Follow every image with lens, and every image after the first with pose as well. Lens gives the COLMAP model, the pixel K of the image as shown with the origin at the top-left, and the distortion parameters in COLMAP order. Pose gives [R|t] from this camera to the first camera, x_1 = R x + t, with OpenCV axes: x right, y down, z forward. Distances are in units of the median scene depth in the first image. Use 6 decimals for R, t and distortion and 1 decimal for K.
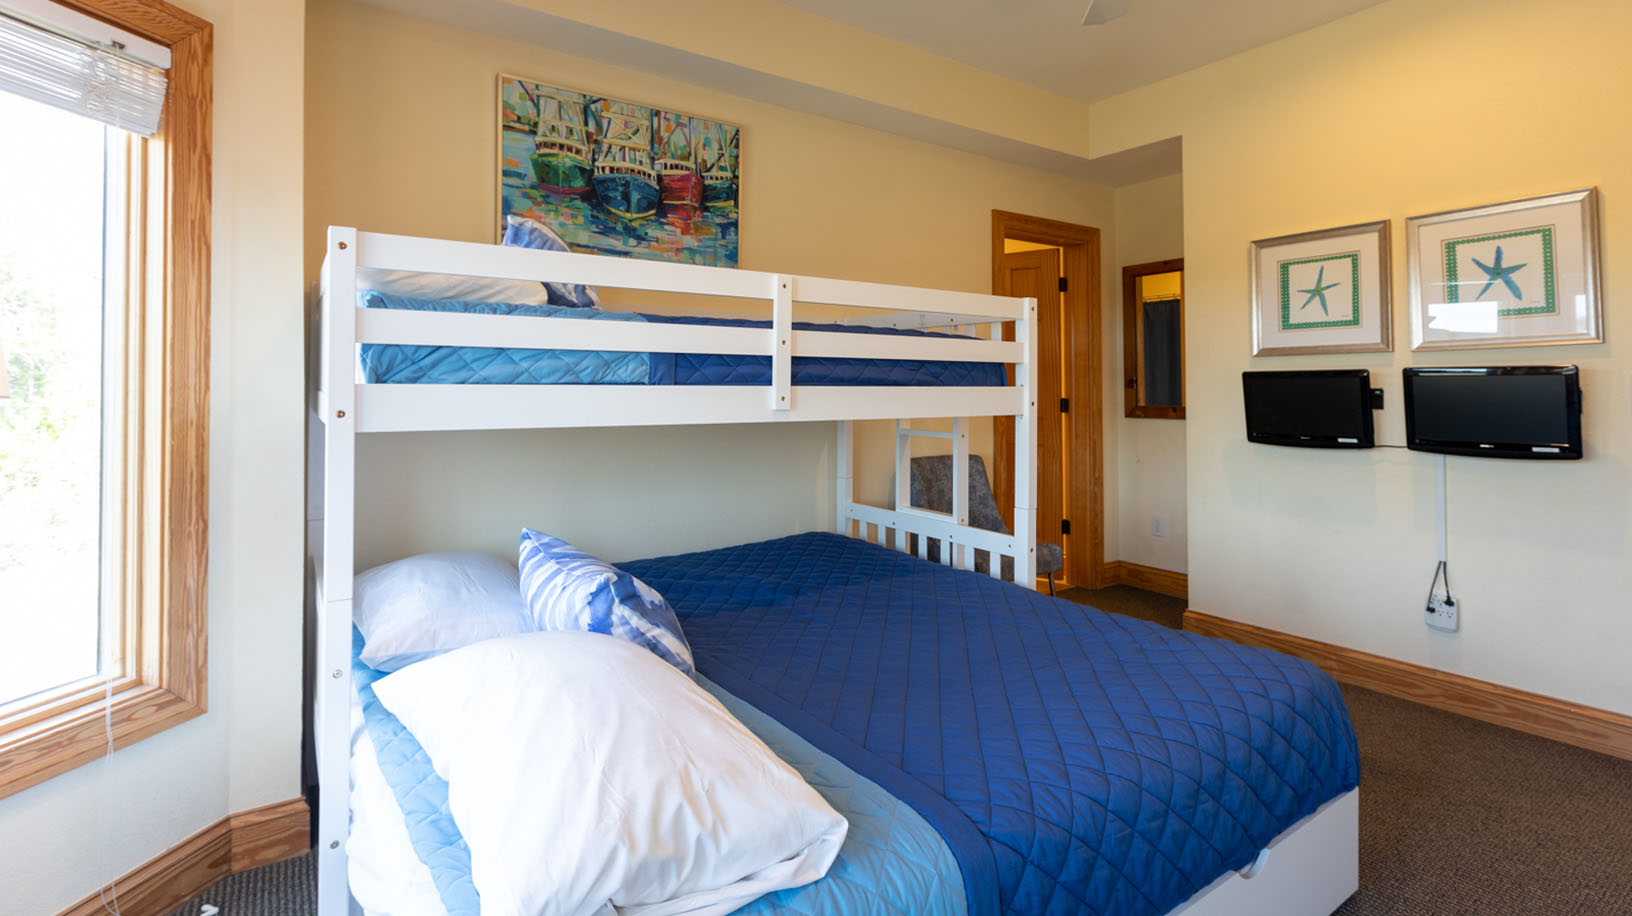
lens RADIAL K [[789.7, 0, 815.8], [0, 789.7, 373.4], [0, 0, 1]] dist [0.000703, -0.000018]
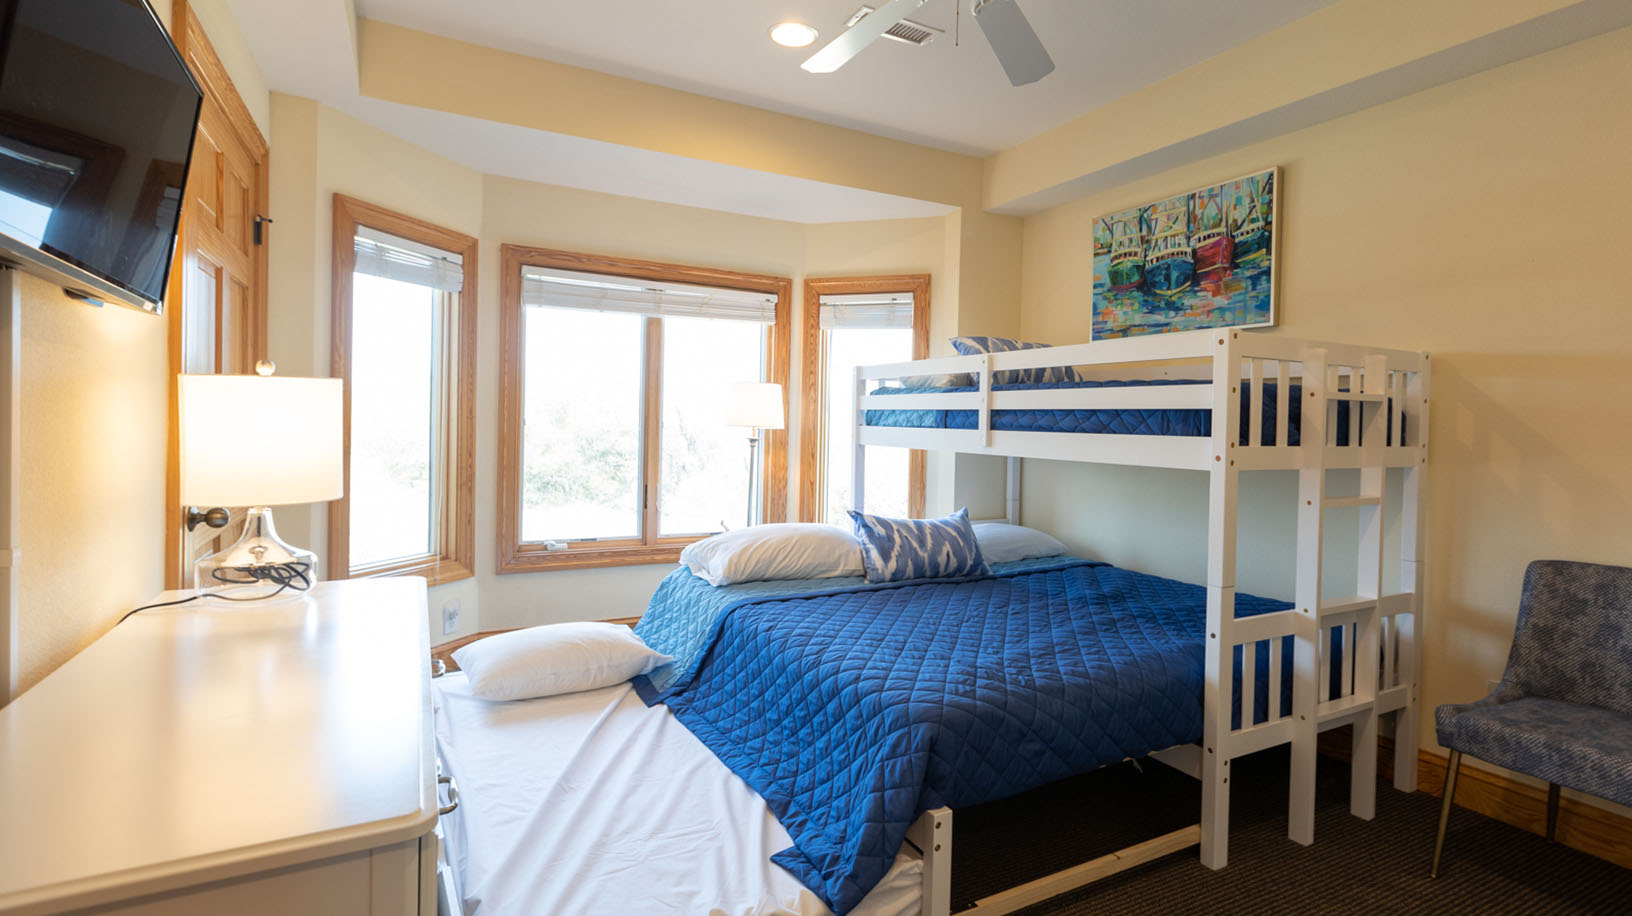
lens RADIAL K [[765.2, 0, 816.3], [0, 765.2, 434.5], [0, 0, 1]] dist [-0.000375, -0.000038]
pose [[-0.122106, 0.011678, -0.992448, 0.980975], [-0.008967, 0.999877, 0.012869, 0.006173], [0.992477, 0.010471, -0.121986, 0.605648]]
